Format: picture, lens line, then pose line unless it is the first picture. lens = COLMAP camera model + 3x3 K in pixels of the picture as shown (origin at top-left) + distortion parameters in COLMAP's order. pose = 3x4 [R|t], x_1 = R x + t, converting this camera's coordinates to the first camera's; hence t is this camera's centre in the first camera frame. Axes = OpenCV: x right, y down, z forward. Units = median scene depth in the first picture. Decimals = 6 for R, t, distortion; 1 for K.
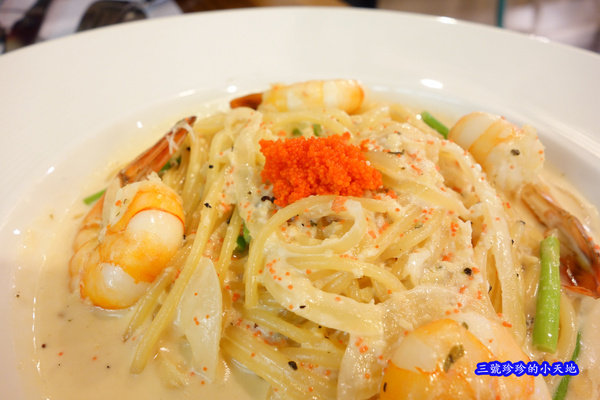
lens RADIAL K [[498.1, 0, 300.0], [0, 498.1, 200.0], [0, 0, 1]] dist [0.107322, 0.002005]
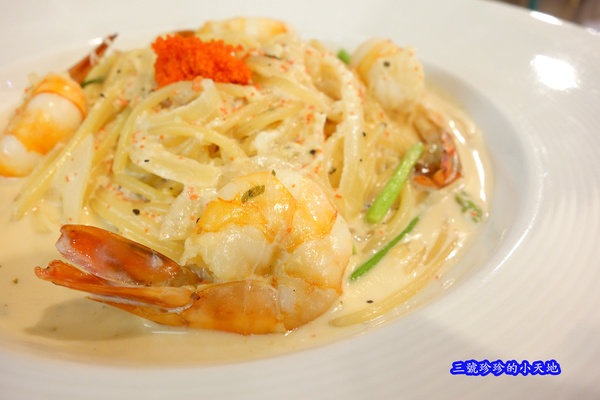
lens RADIAL K [[498.1, 0, 300.0], [0, 498.1, 200.0], [0, 0, 1]] dist [0.107322, 0.002005]
pose [[0.991564, 0.047899, -0.120440, 0.443472], [-0.056091, 0.996270, -0.065573, 0.321404], [0.116850, 0.071776, 0.990553, -0.081316]]
